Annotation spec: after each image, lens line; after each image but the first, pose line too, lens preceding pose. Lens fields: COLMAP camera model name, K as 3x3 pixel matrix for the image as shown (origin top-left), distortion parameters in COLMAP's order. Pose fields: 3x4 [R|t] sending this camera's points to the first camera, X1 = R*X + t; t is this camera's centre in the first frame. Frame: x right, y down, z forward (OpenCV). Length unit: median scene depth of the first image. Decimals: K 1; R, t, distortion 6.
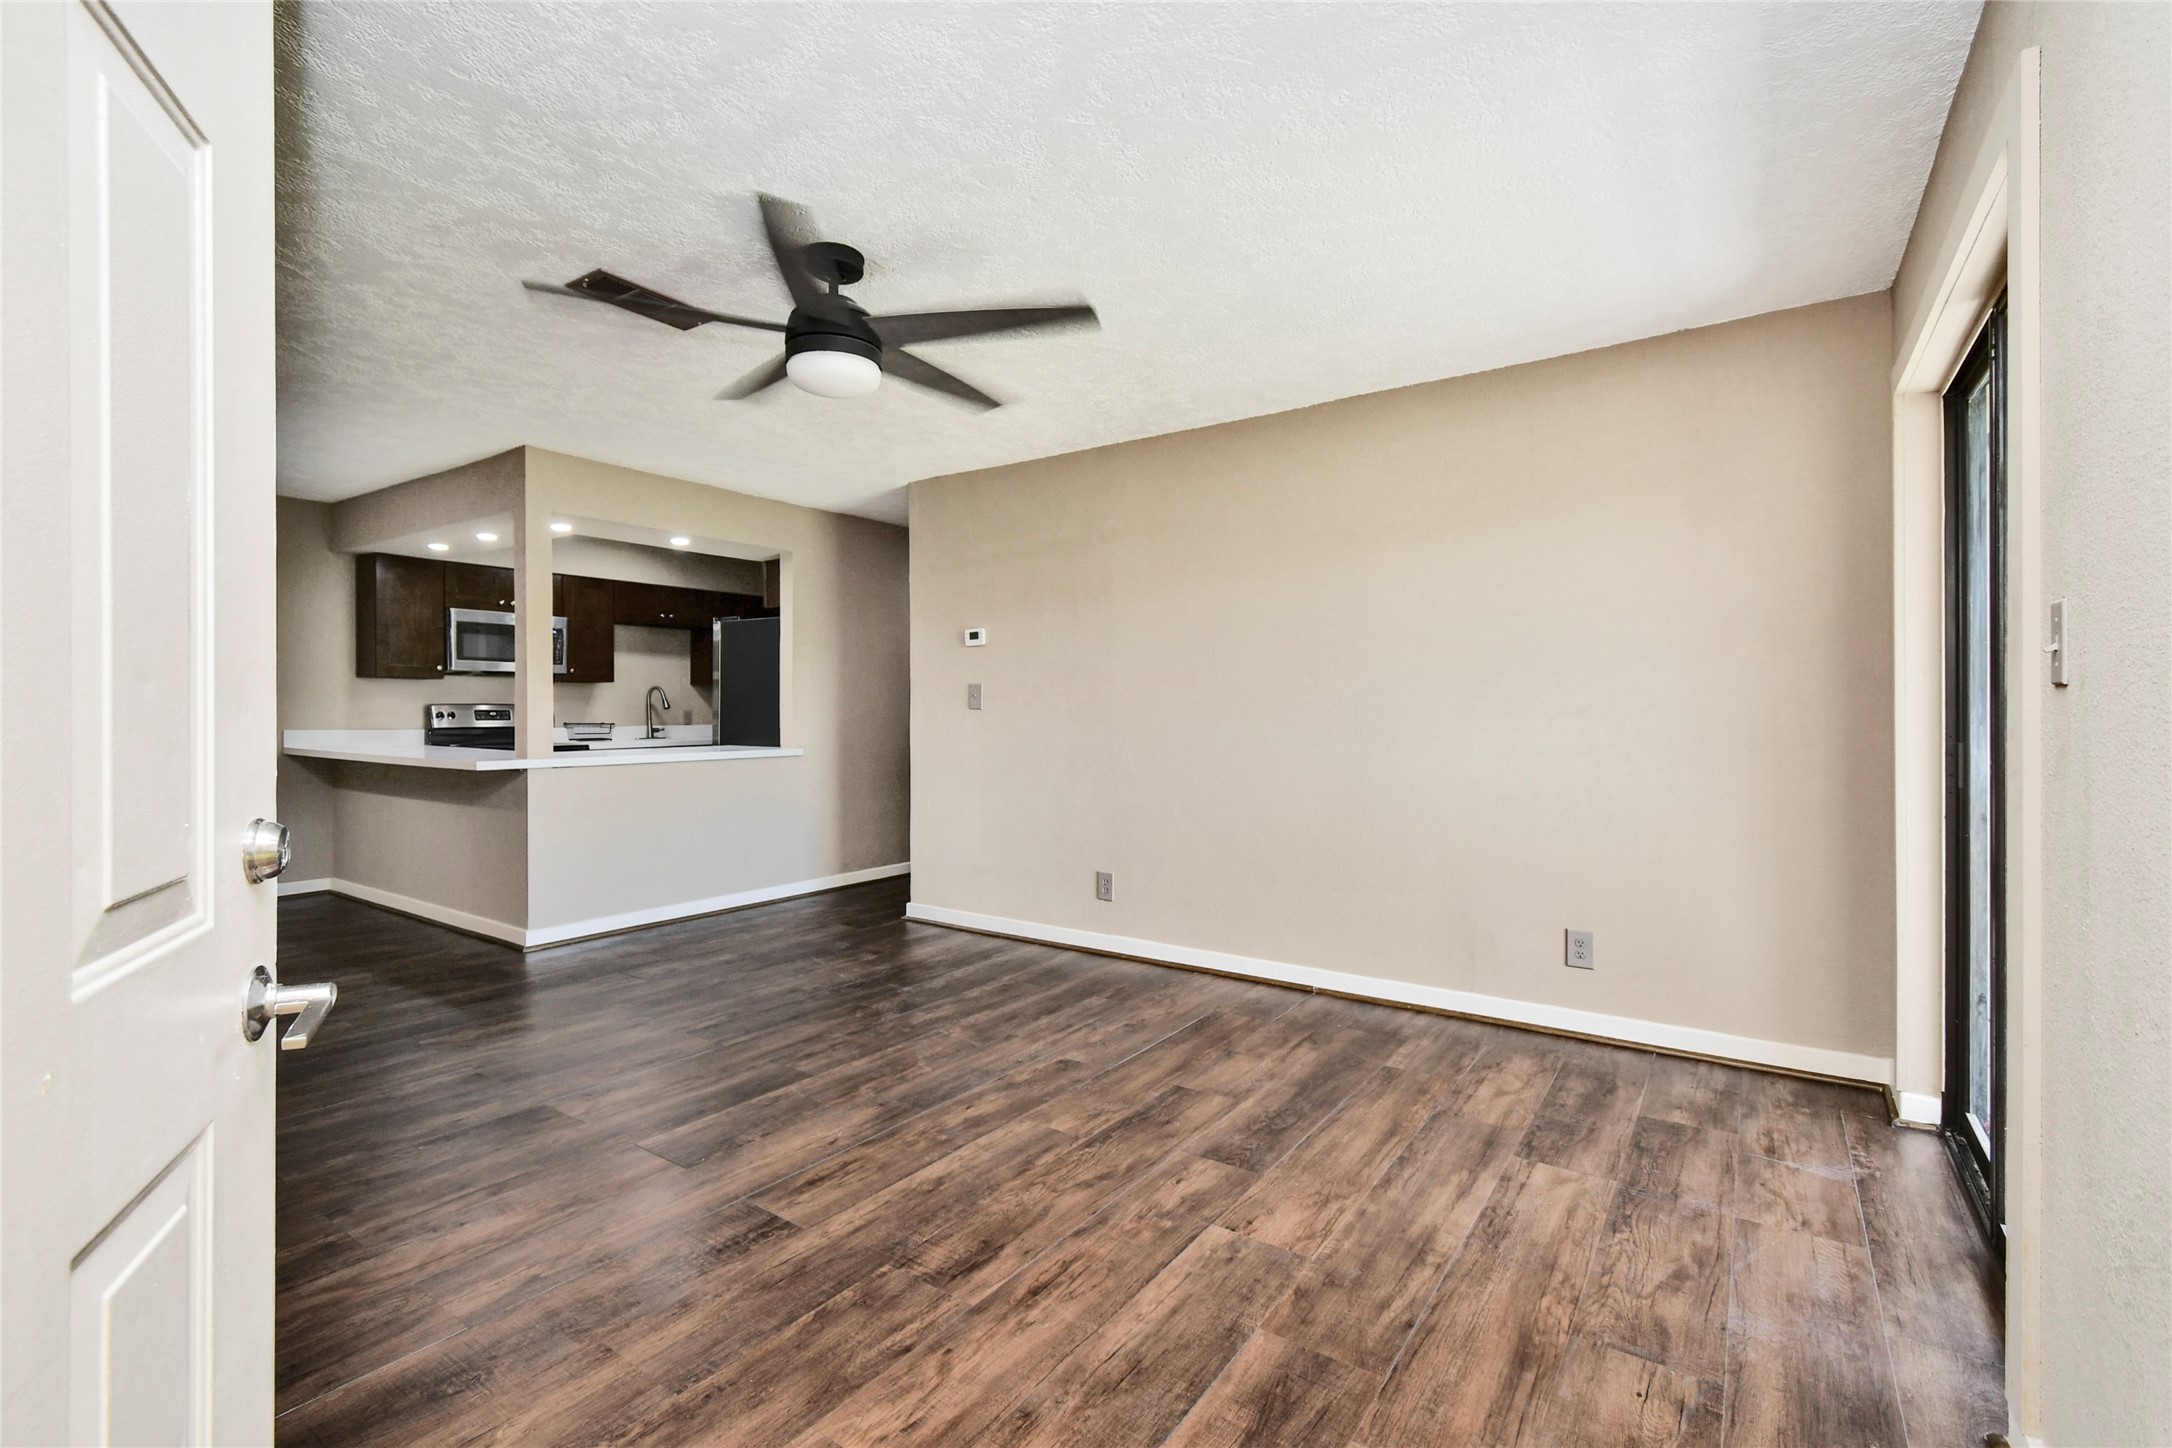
lens RADIAL K [[974.1, 0, 1080.9], [0, 974.1, 703.7], [0, 0, 1]] dist [0.001059, 0.000166]
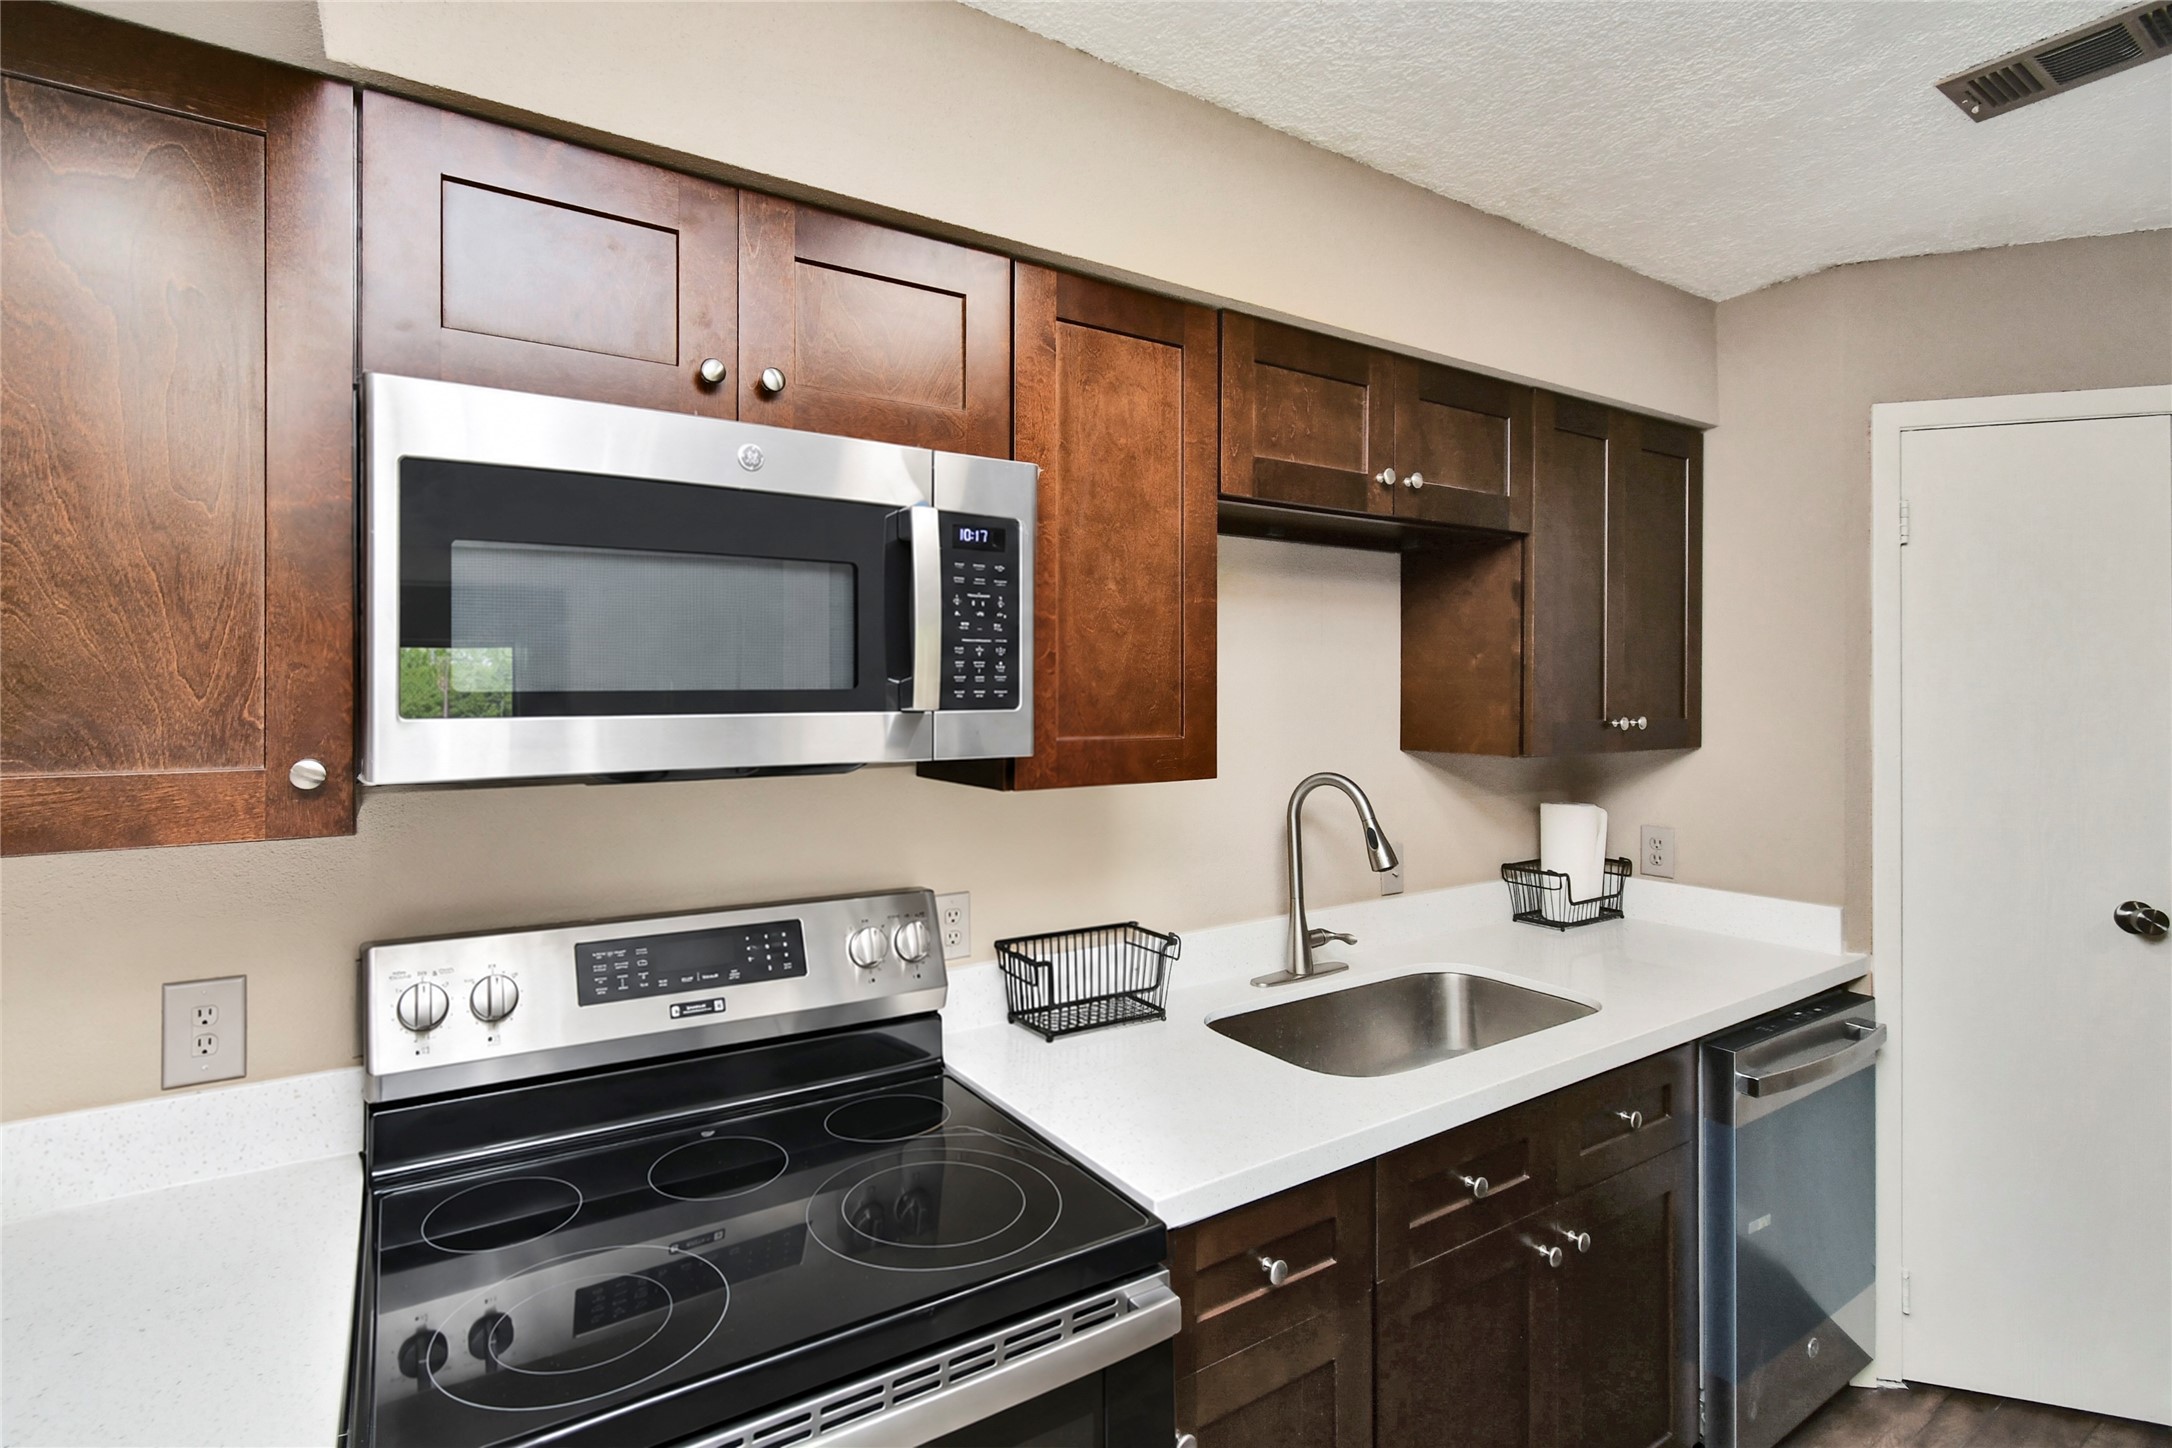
lens RADIAL K [[990.3, 0, 1081.5], [0, 990.3, 698.1], [0, 0, 1]] dist [0.010822, 0.000140]
pose [[0.917295, 0.002407, -0.398201, -1.079119], [0.001936, 0.999943, 0.010504, -0.104719], [0.398203, -0.010407, 0.917238, 2.048220]]
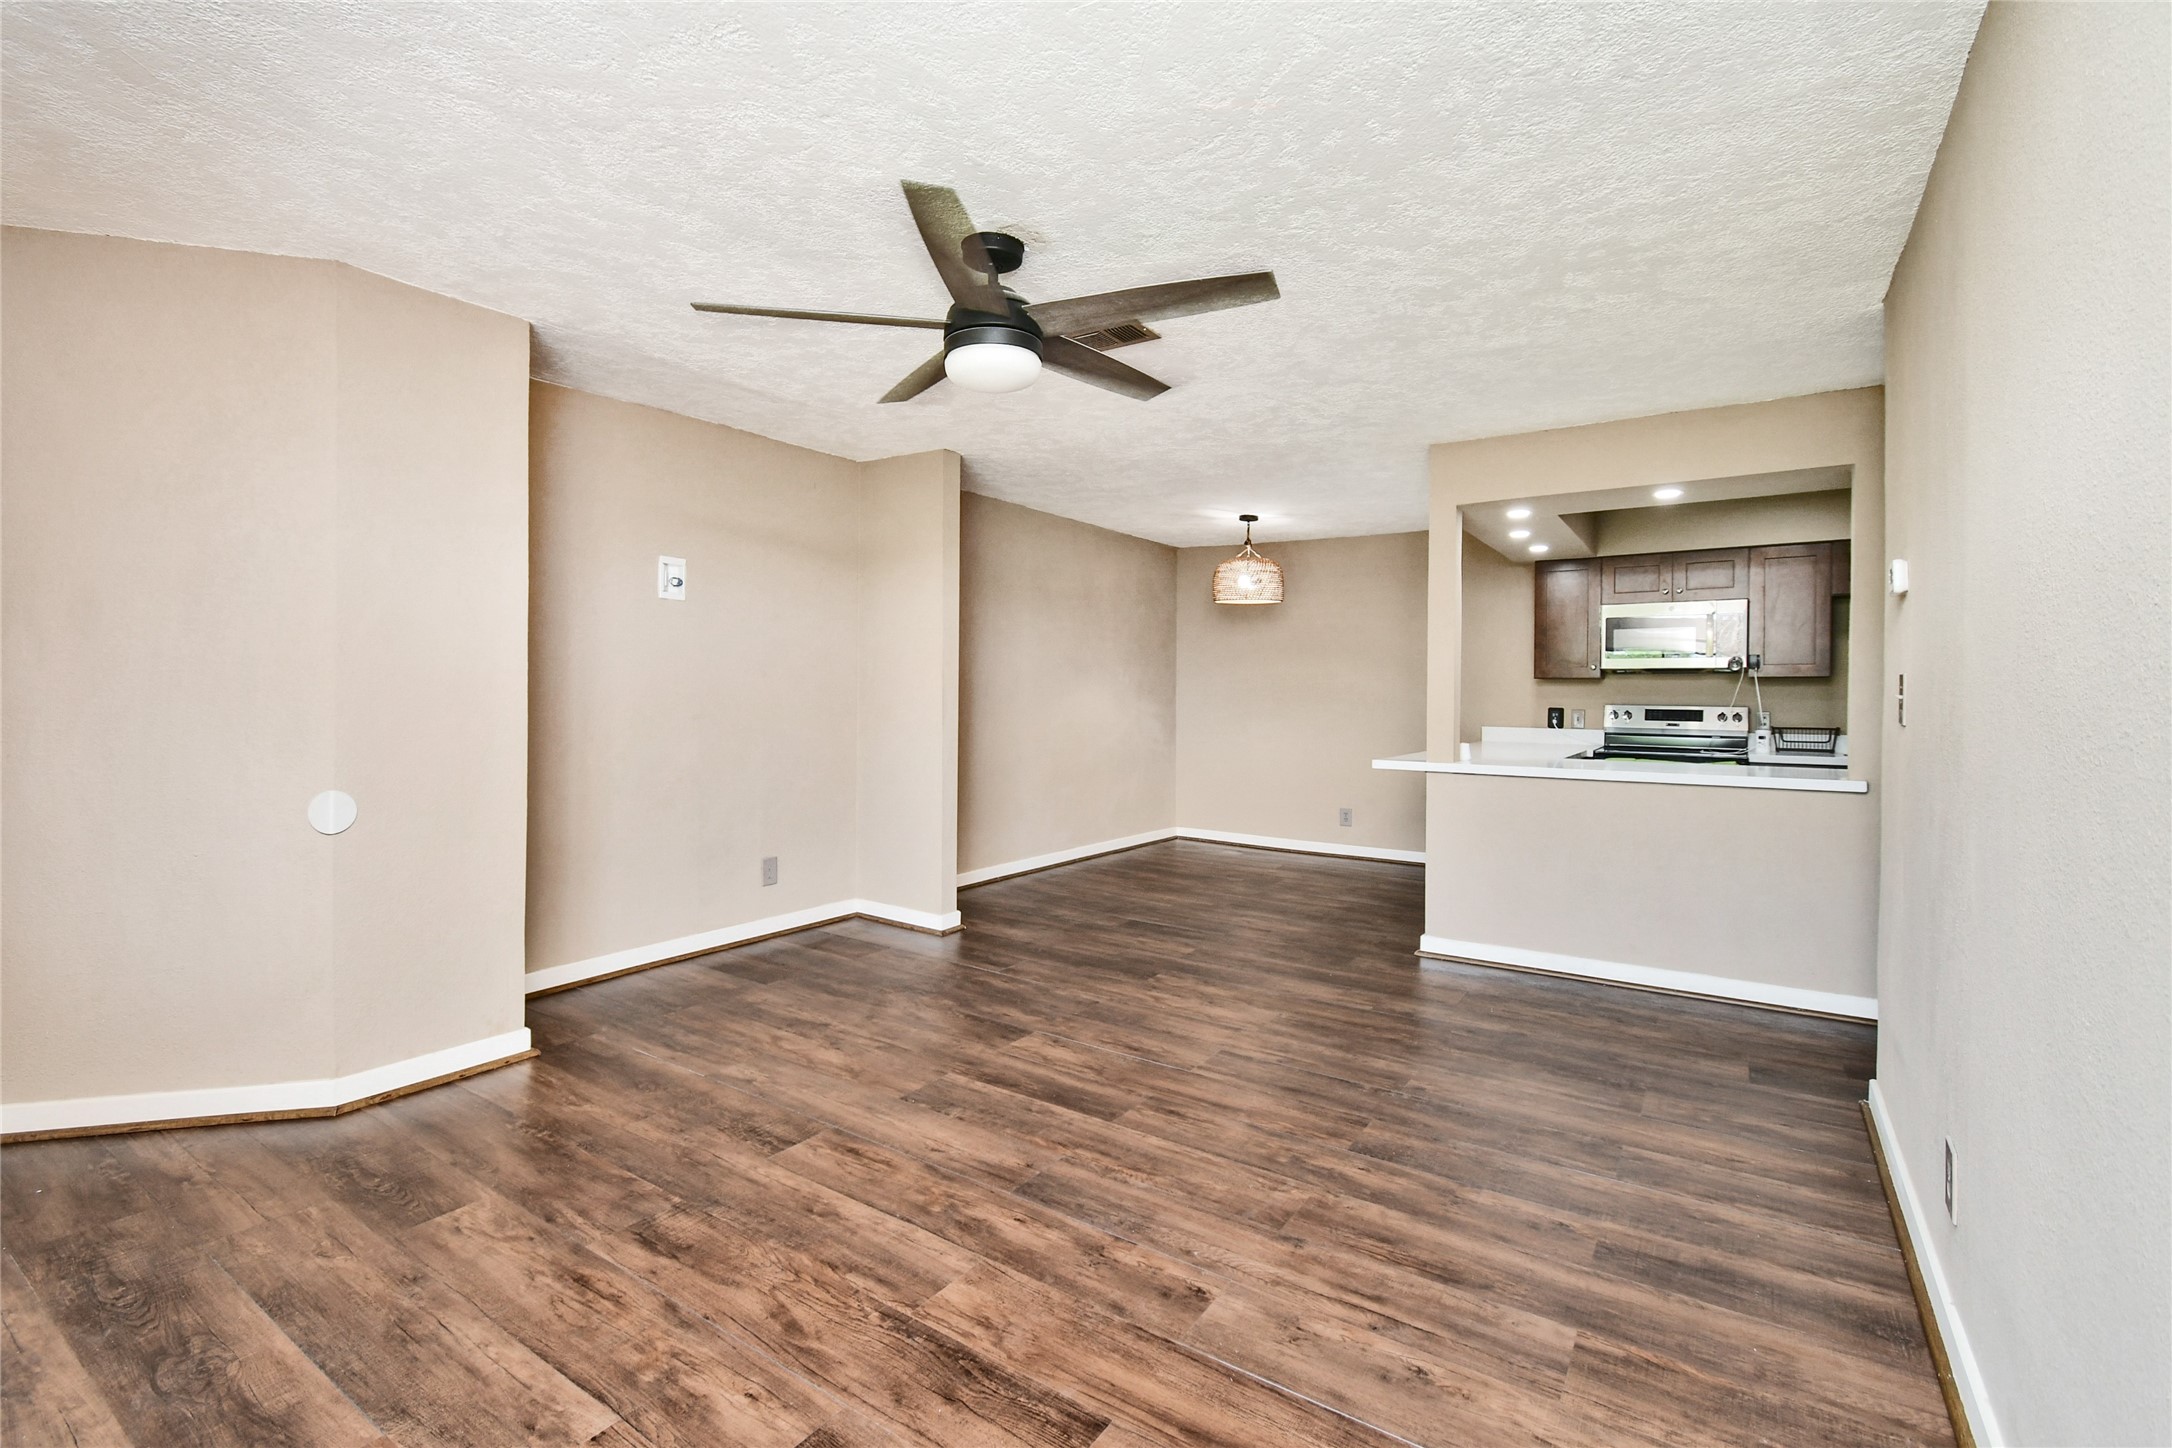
lens RADIAL K [[975.3, 0, 1071.5], [0, 975.3, 680.2], [0, 0, 1]] dist [0.004231, -0.000287]
pose [[0.009174, -0.012101, -0.999885, 0.707212], [-0.002519, 0.999923, -0.012125, -0.020499], [0.999955, 0.002629, 0.009143, 1.054880]]
